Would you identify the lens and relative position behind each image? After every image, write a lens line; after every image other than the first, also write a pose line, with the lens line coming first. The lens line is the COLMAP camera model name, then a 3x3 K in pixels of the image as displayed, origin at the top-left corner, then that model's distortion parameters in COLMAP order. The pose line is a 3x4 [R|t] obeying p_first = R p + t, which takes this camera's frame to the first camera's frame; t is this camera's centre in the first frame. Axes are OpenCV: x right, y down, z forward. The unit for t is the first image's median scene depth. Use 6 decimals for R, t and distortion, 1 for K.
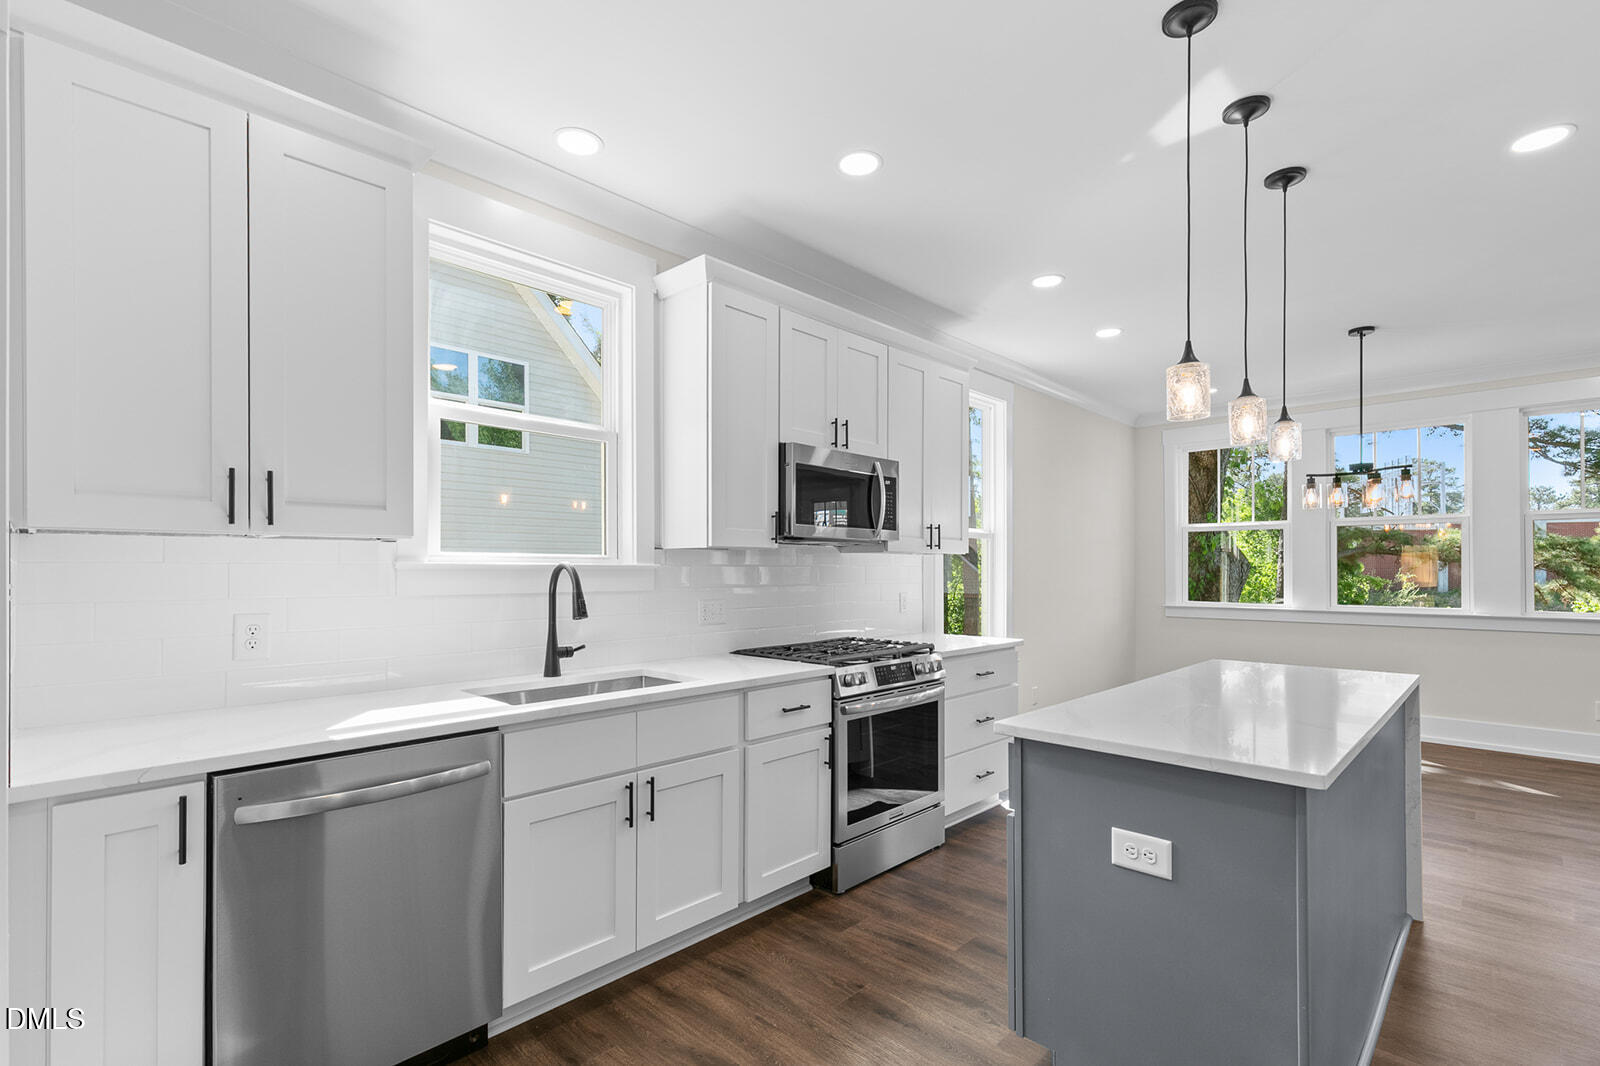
lens RADIAL K [[729.6, 0, 801.6], [0, 729.6, 566.2], [0, 0, 1]] dist [0.003832, -0.002699]
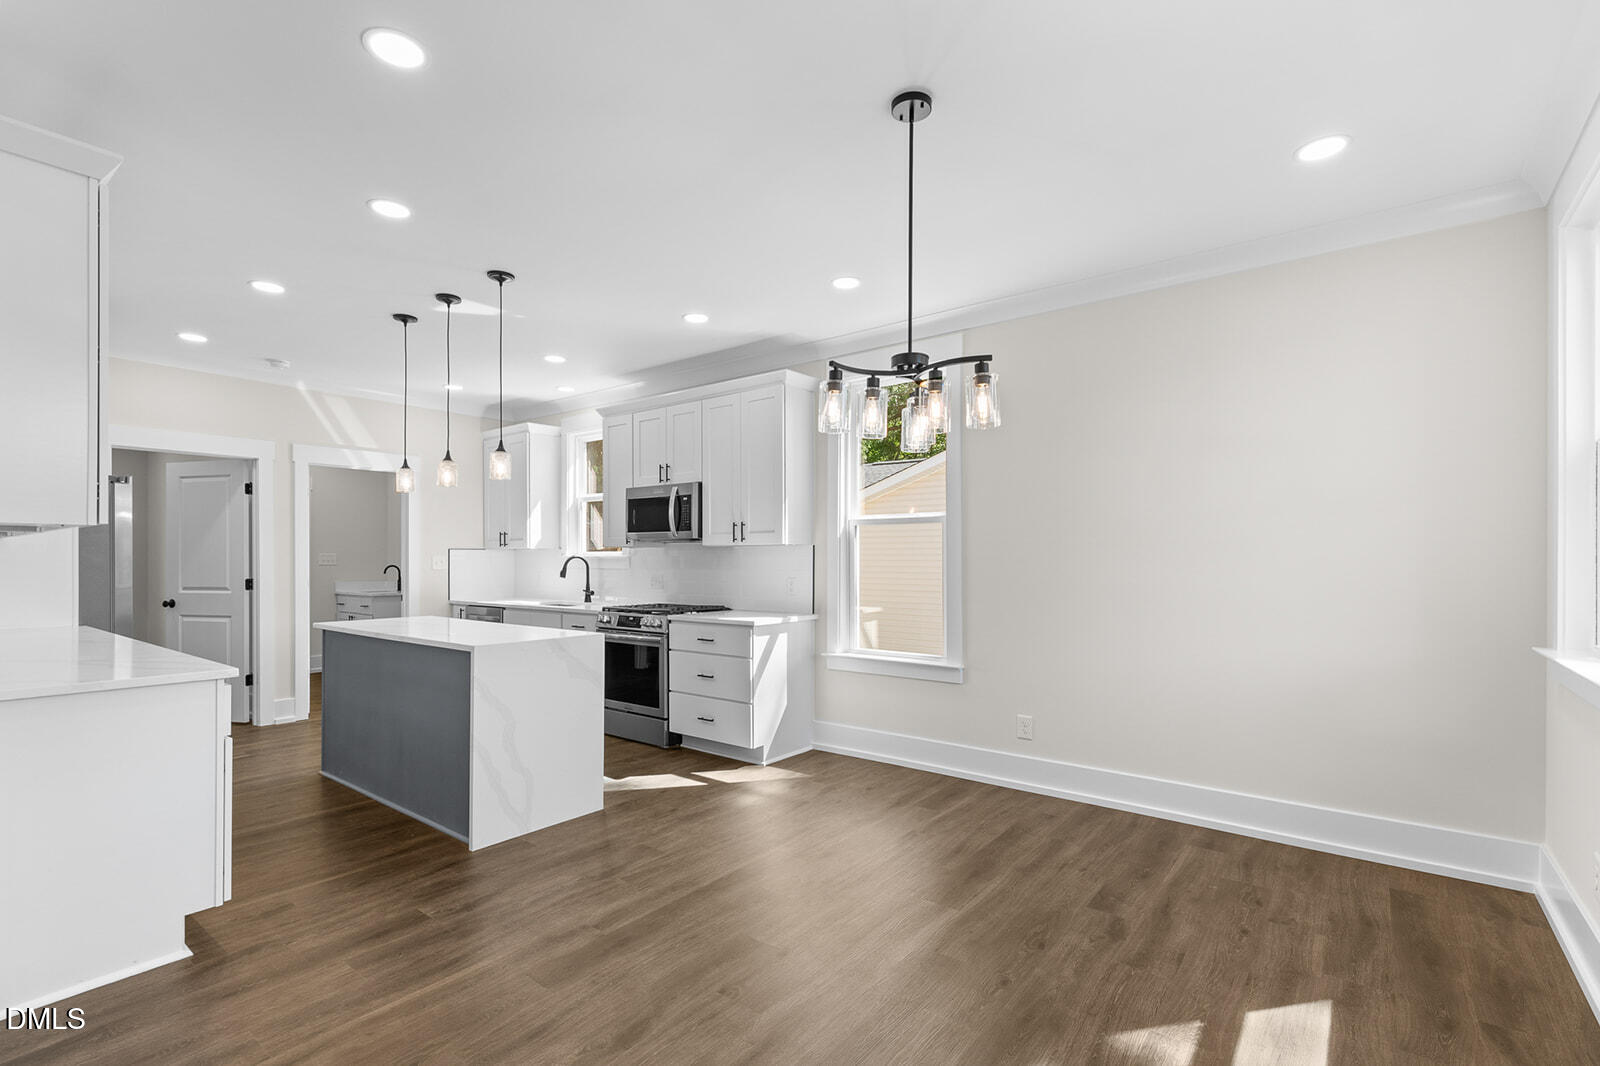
lens RADIAL K [[729.6, 0, 813.8], [0, 729.6, 557.2], [0, 0, 1]] dist [0.003832, -0.002699]
pose [[0.110020, -0.003431, -0.993923, 1.843867], [0.004496, 0.999986, -0.002954, 0.009306], [0.993919, -0.004143, 0.110034, 1.258857]]
